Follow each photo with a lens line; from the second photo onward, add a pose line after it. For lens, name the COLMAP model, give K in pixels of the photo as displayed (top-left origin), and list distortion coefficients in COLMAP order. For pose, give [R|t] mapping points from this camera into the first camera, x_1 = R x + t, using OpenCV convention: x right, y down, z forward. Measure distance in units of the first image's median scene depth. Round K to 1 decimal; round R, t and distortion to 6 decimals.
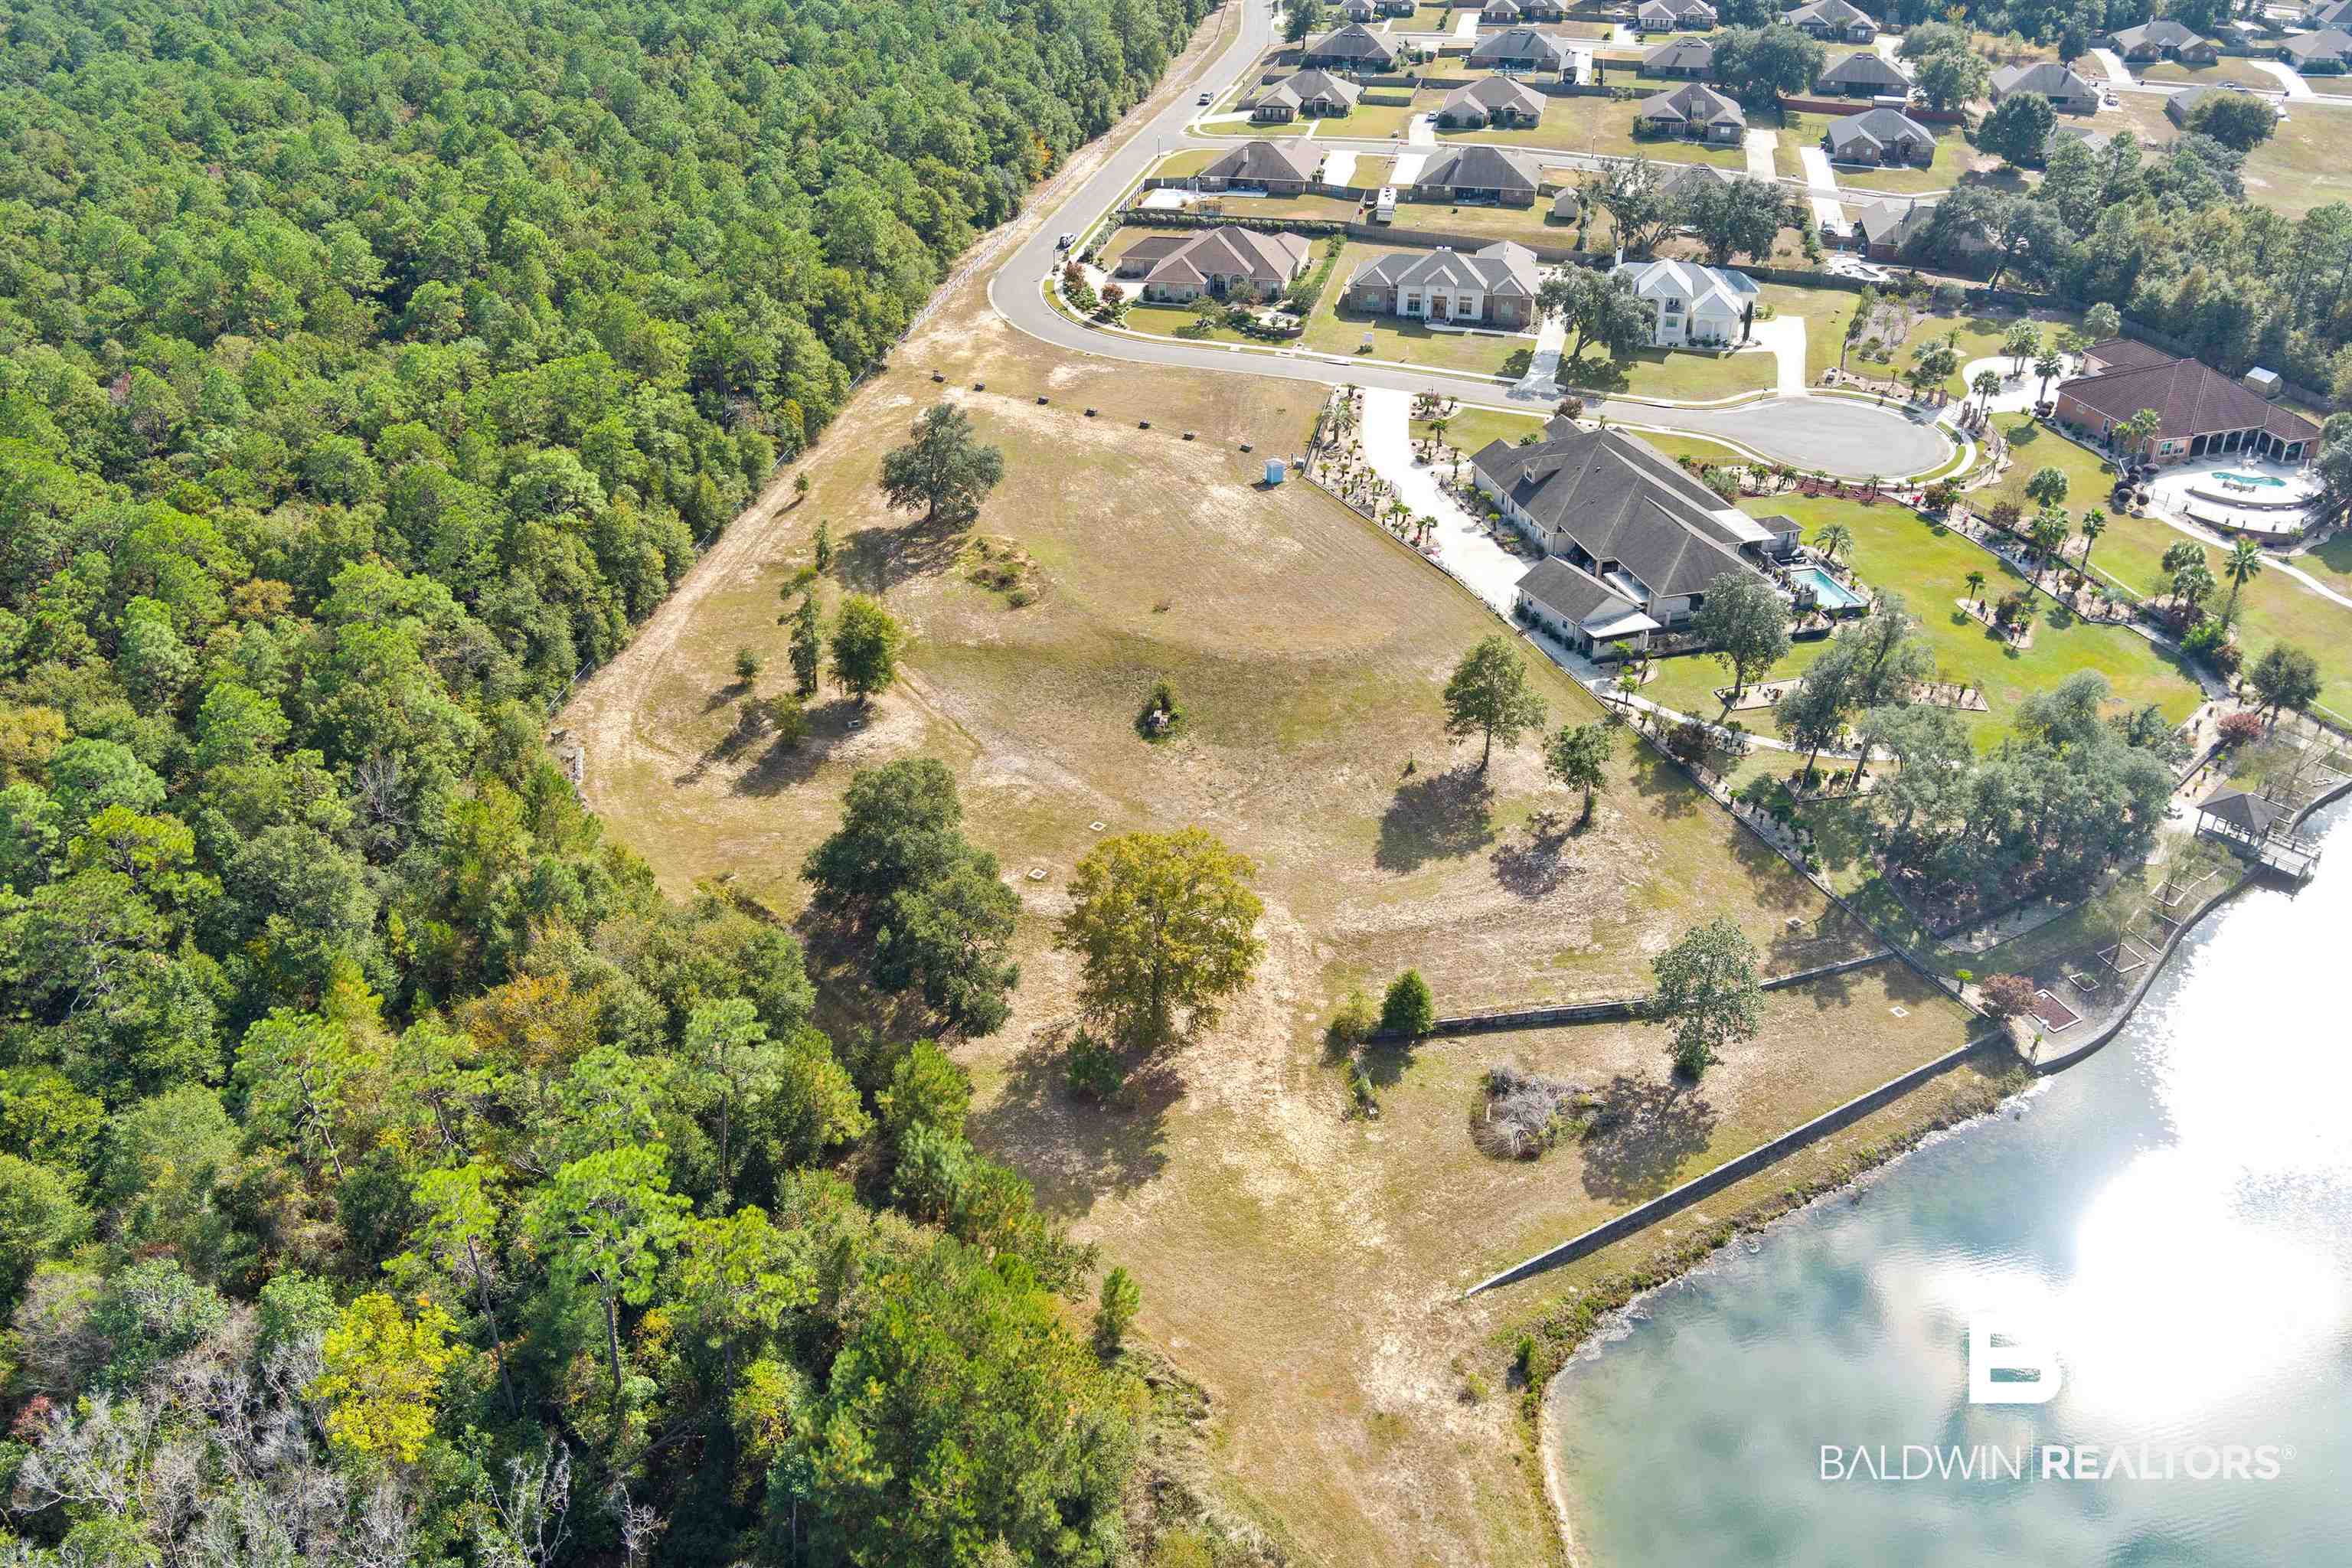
lens RADIAL K [[1893.0, 0, 1182.7], [0, 1893.0, 790.6], [0, 0, 1]] dist [-0.080585, 0.038361]
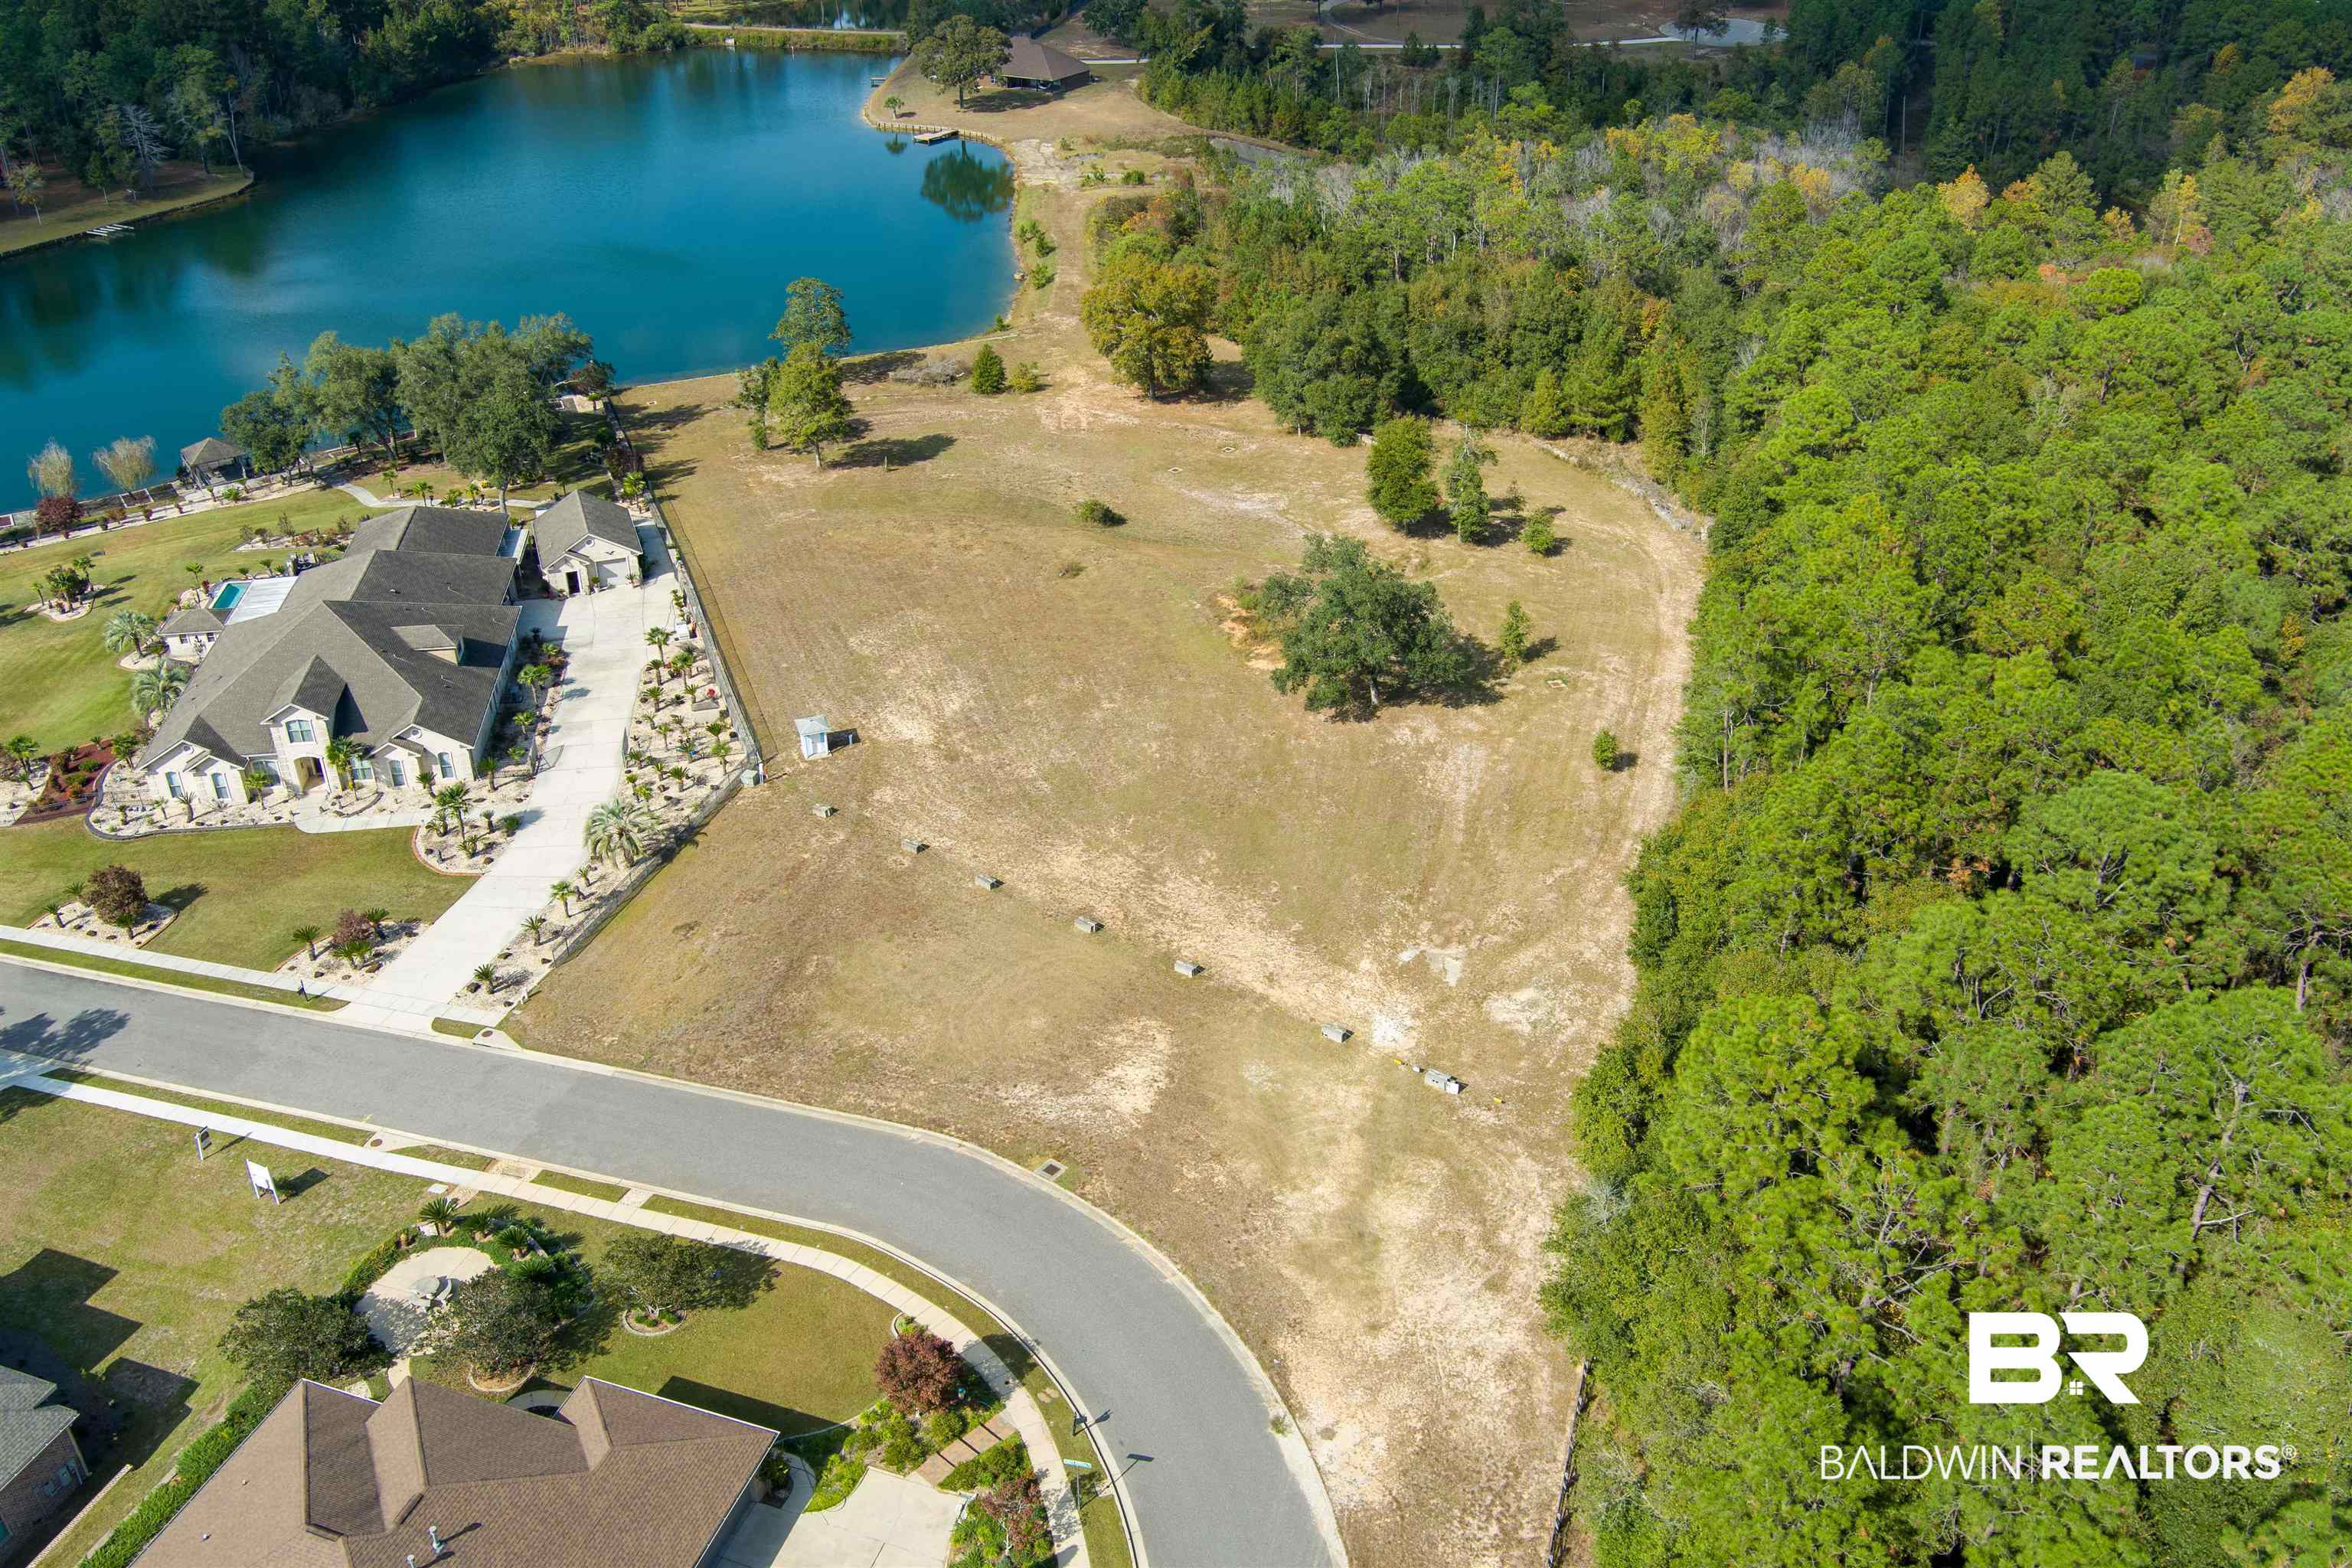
lens RADIAL K [[1893.0, 0, 1182.7], [0, 1893.0, 784.2], [0, 0, 1]] dist [-0.080585, 0.038361]
pose [[-0.994979, -0.052551, 0.085174, -0.127478], [0.049613, 0.480127, 0.875795, -0.727525], [-0.086918, 0.875623, -0.475109, 1.380003]]
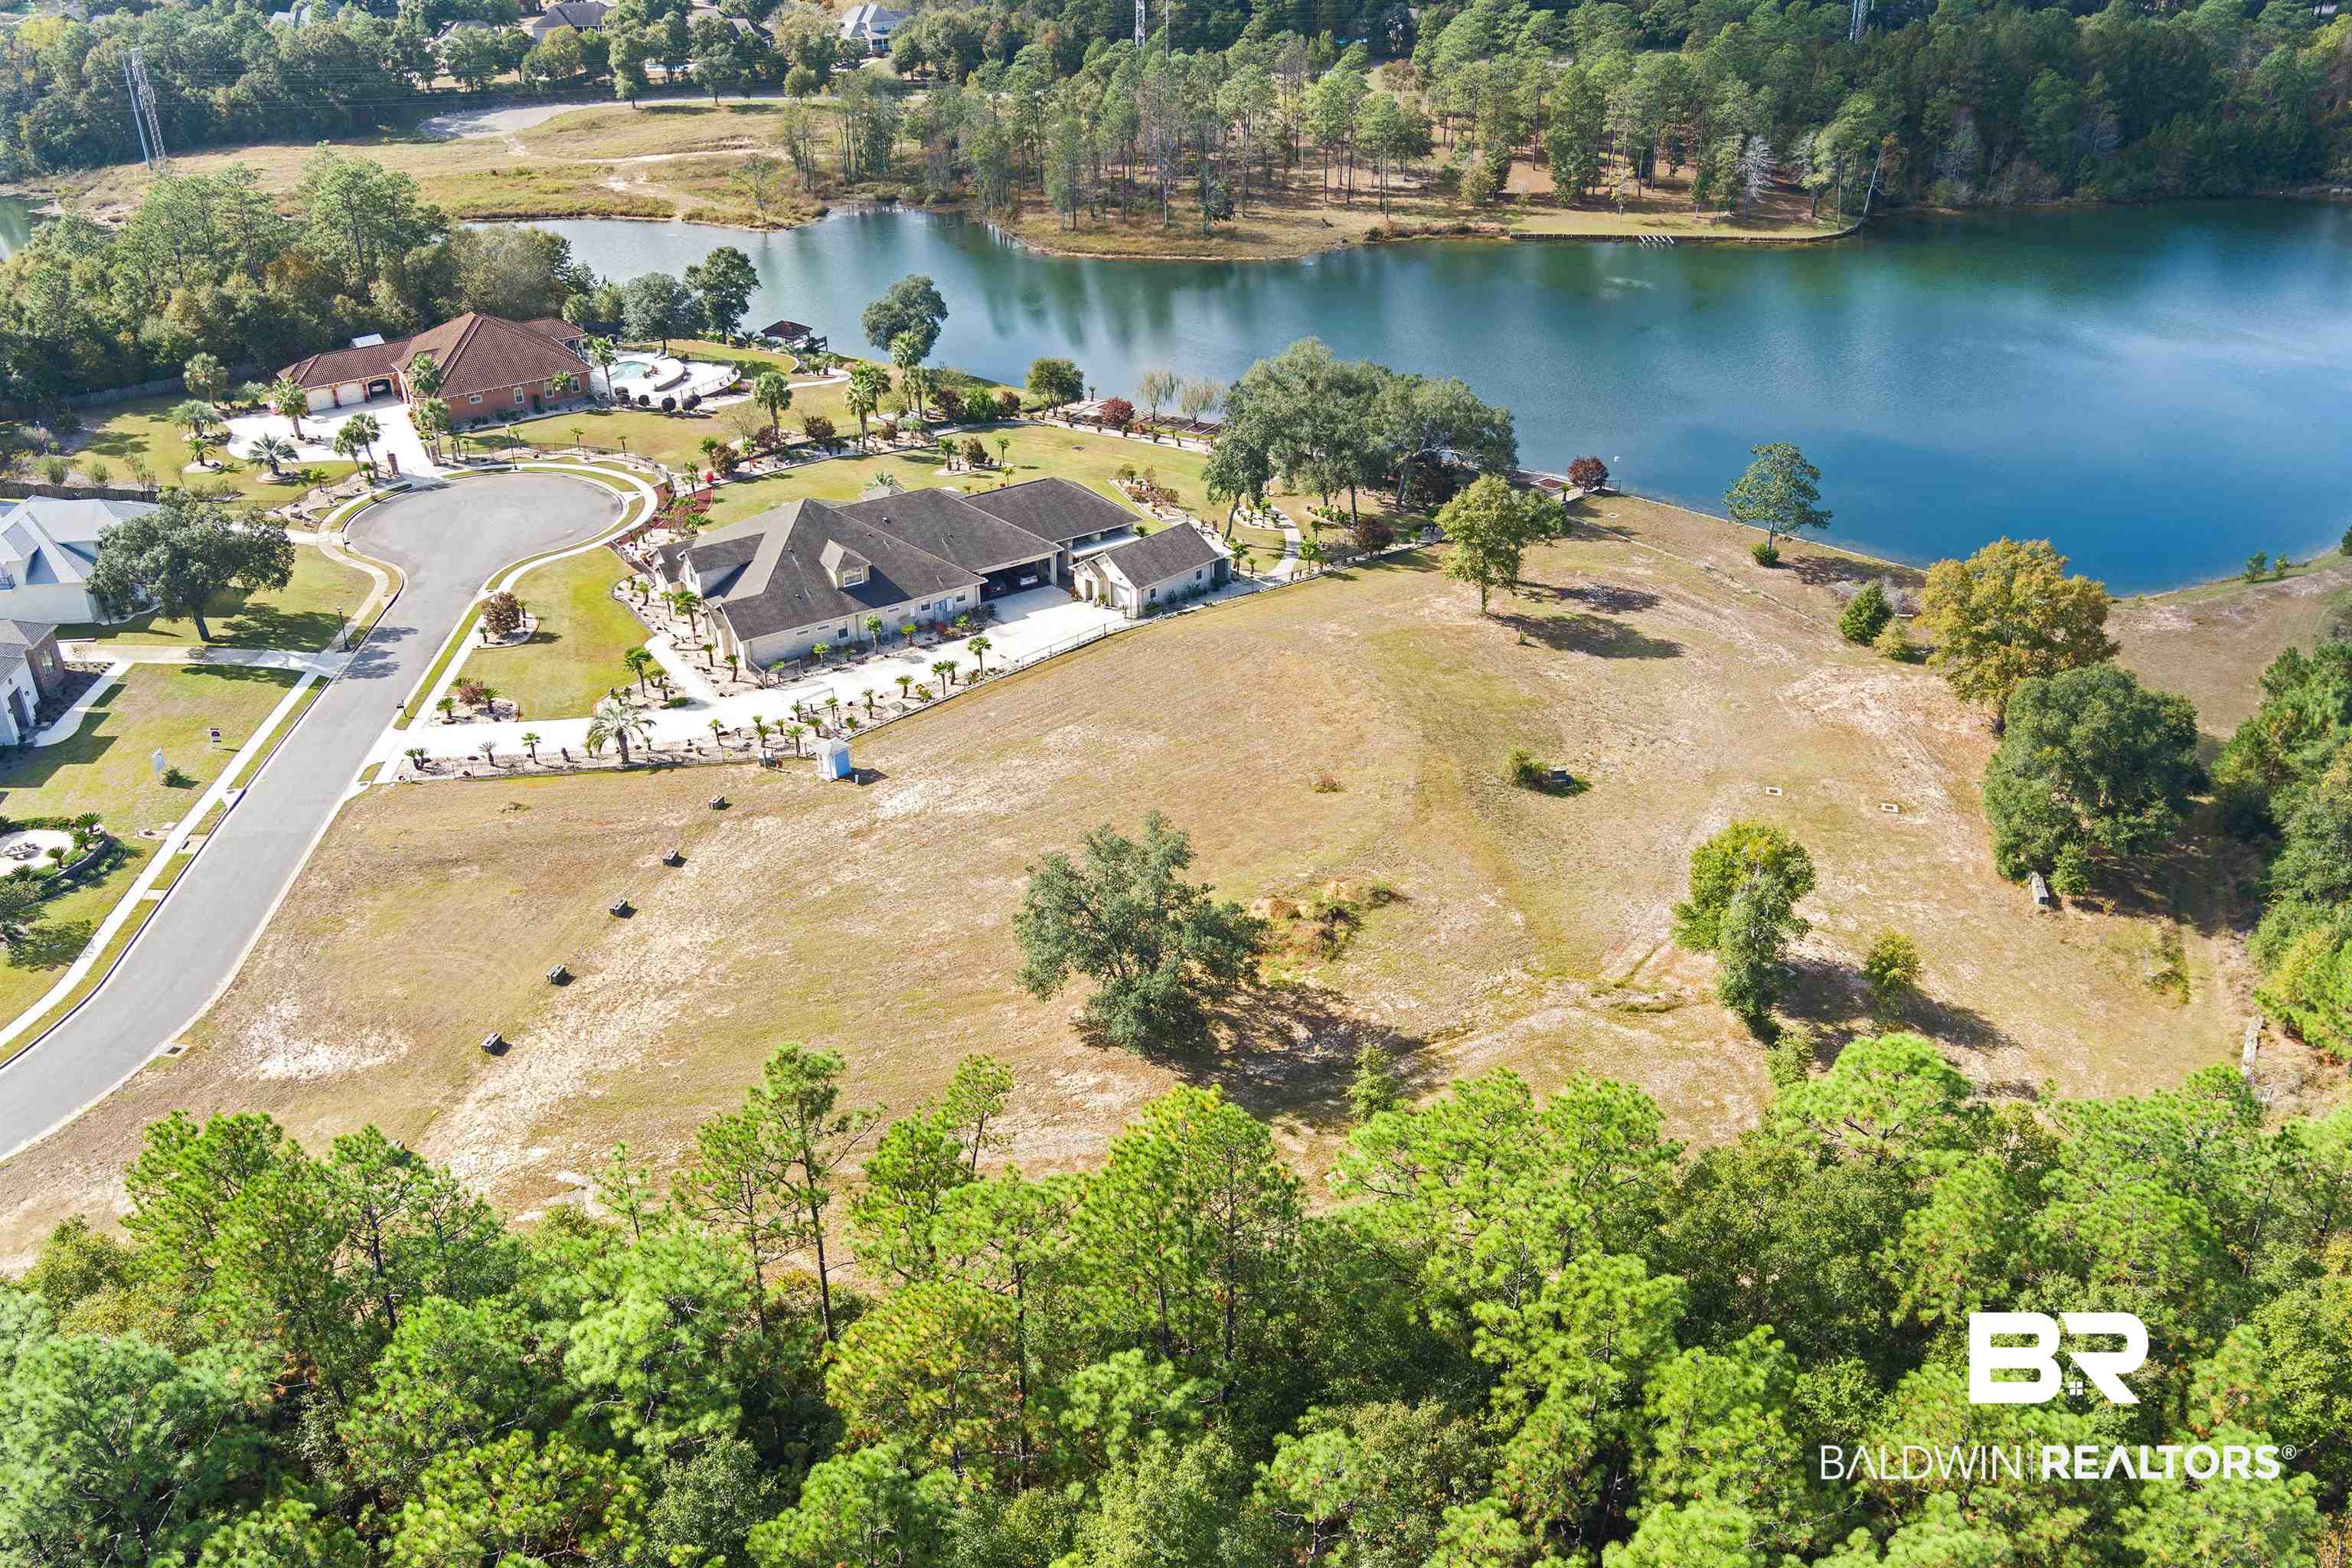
lens RADIAL K [[1893.0, 0, 1175.1], [0, 1893.0, 780.3], [0, 0, 1]] dist [-0.080585, 0.038361]
pose [[-0.316504, -0.451327, 0.834344, -0.551739], [0.496964, 0.670301, 0.551111, -0.487223], [-0.807993, 0.589067, 0.012140, 0.970724]]
